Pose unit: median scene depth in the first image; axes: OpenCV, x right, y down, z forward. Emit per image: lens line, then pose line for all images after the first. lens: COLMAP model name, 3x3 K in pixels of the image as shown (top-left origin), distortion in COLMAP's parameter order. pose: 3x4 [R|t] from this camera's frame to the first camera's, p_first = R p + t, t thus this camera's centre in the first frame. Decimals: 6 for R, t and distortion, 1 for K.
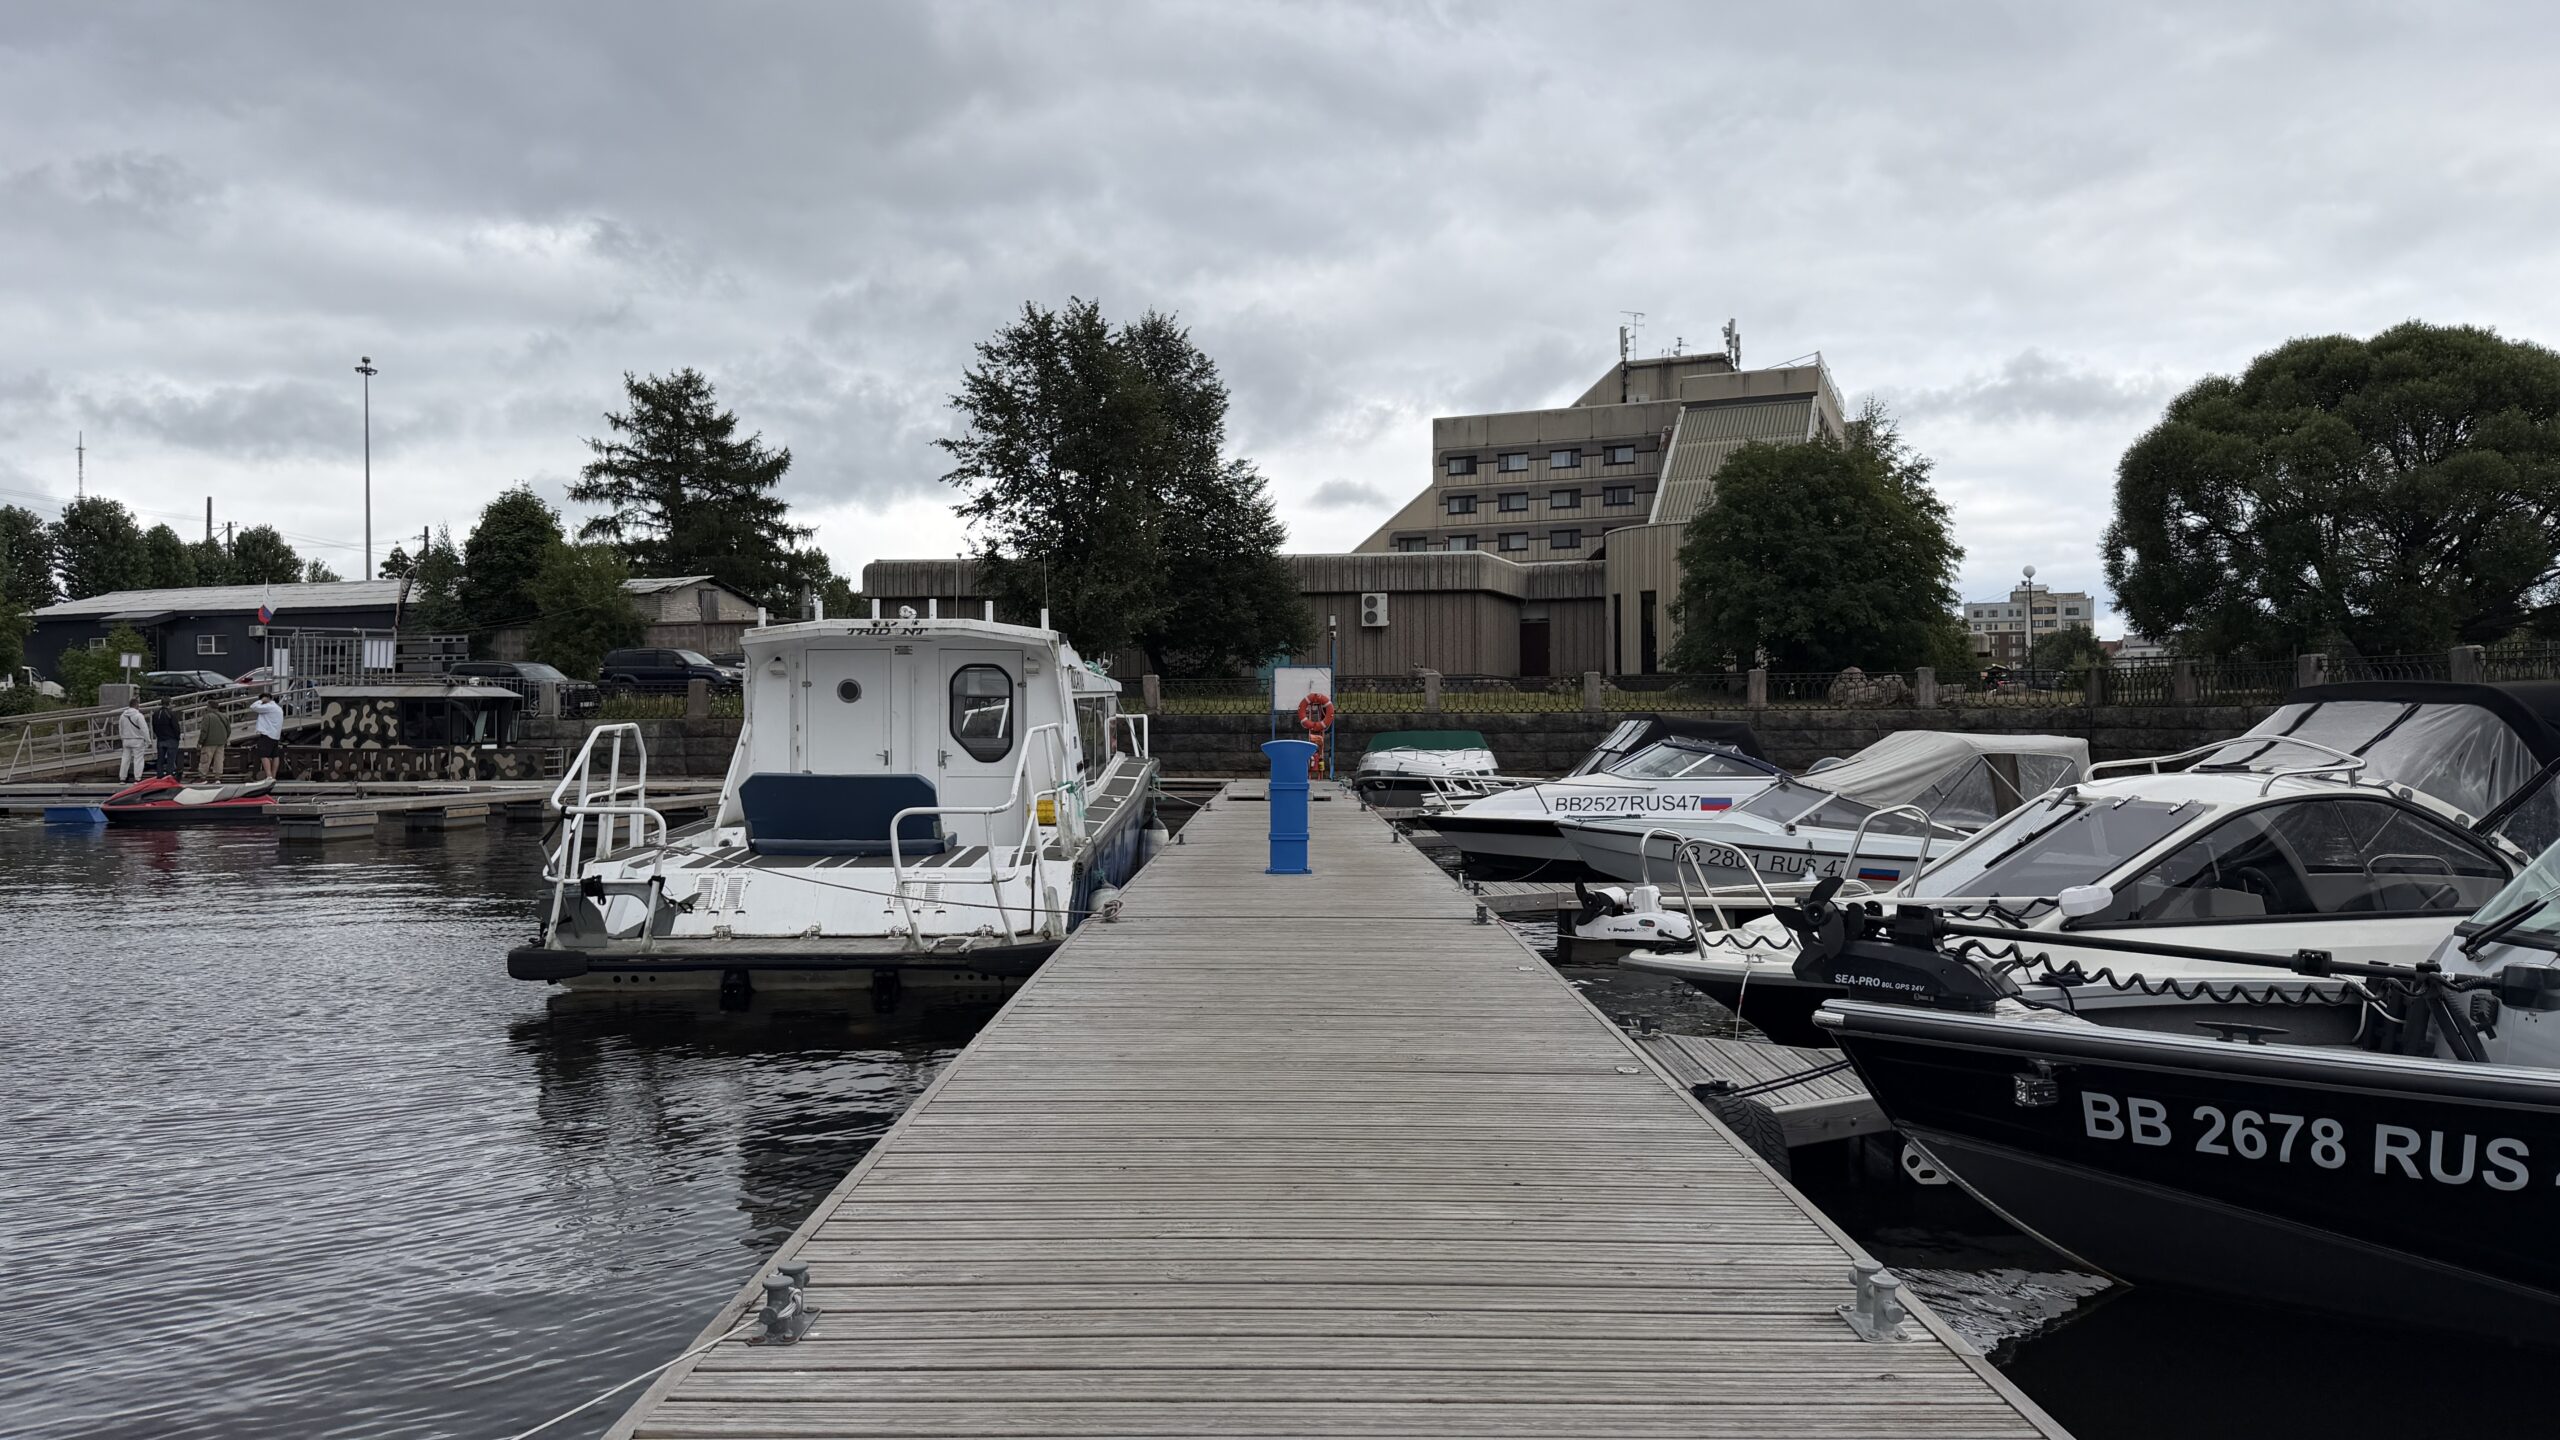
lens RADIAL K [[1752.0, 0, 1269.0], [0, 1752.0, 744.5], [0, 0, 1]] dist [0.043996, -0.076816]
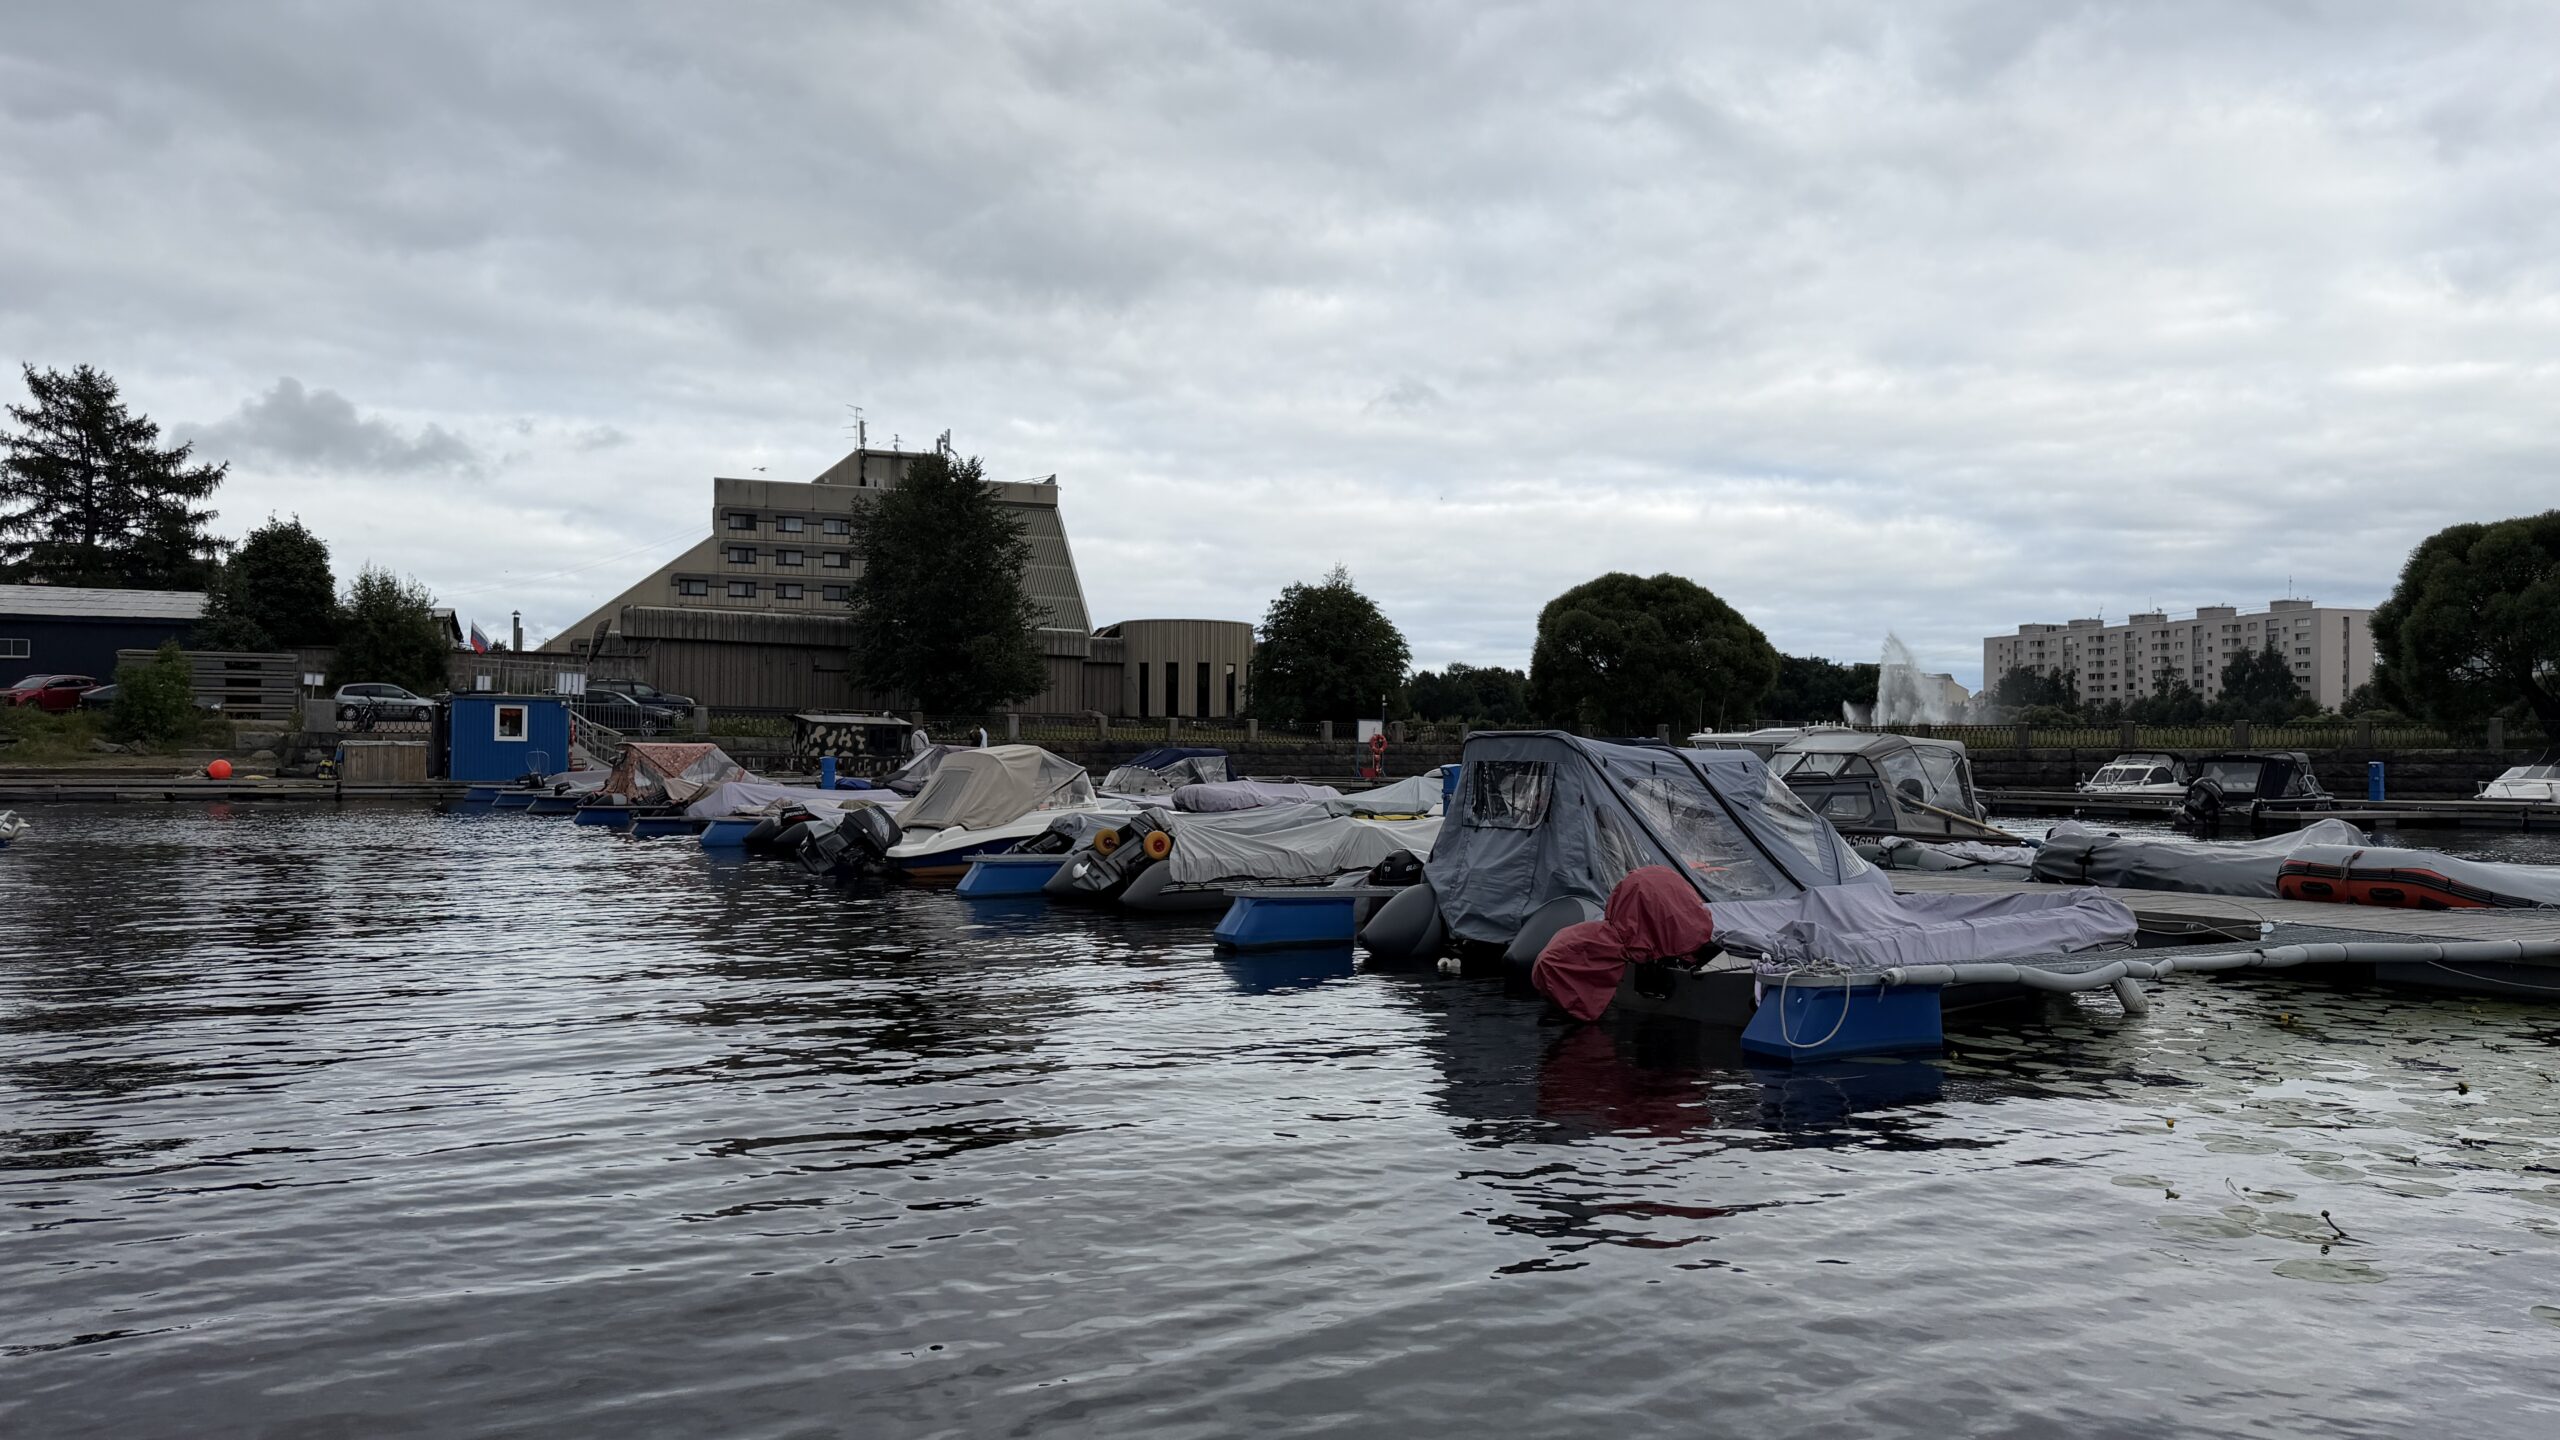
lens RADIAL K [[1752.0, 0, 1296.4], [0, 1752.0, 739.7], [0, 0, 1]] dist [0.043996, -0.076816]
pose [[0.760147, 0.013567, 0.649609, -0.548473], [-0.003735, 0.999857, -0.016511, 0.005147], [-0.649740, 0.010125, 0.760089, -0.188230]]
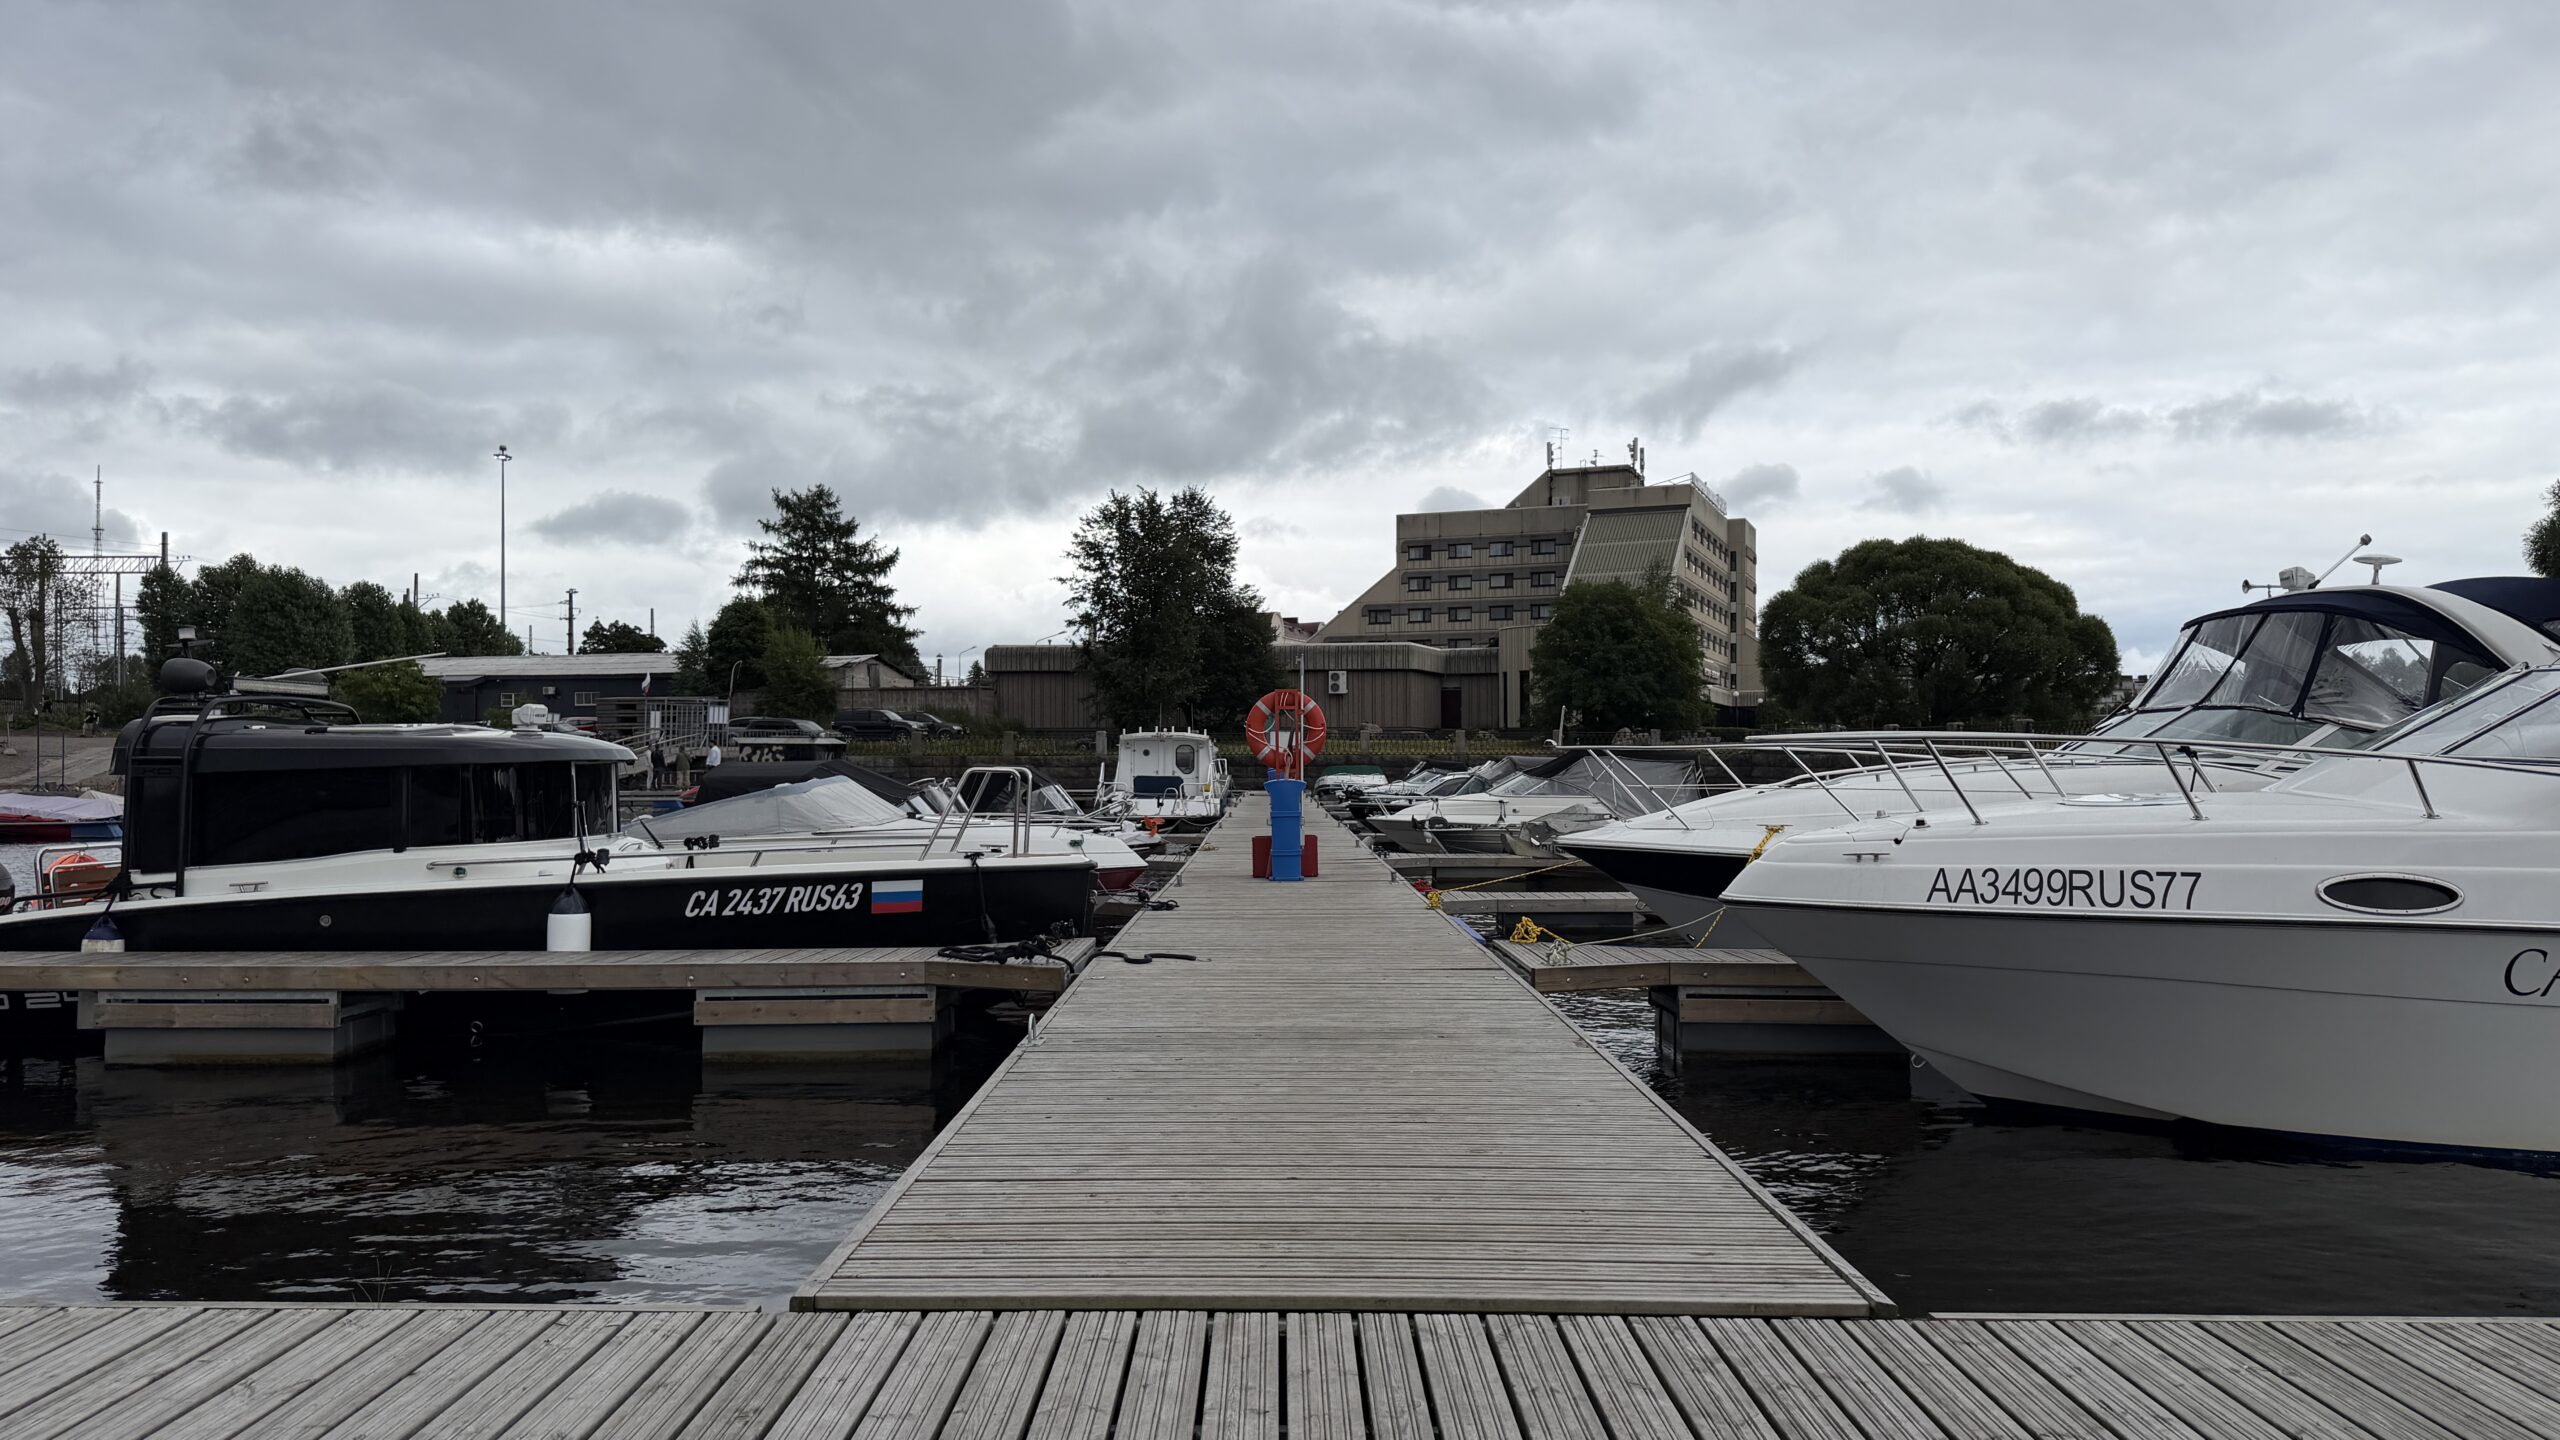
lens RADIAL K [[1752.0, 0, 1262.4], [0, 1752.0, 735.3], [0, 0, 1]] dist [0.043996, -0.076816]
pose [[0.999987, 0.005010, 0.000593, -0.002659], [-0.004994, 0.999688, -0.024470, 0.002667], [-0.000715, 0.024467, 0.999700, -0.363125]]
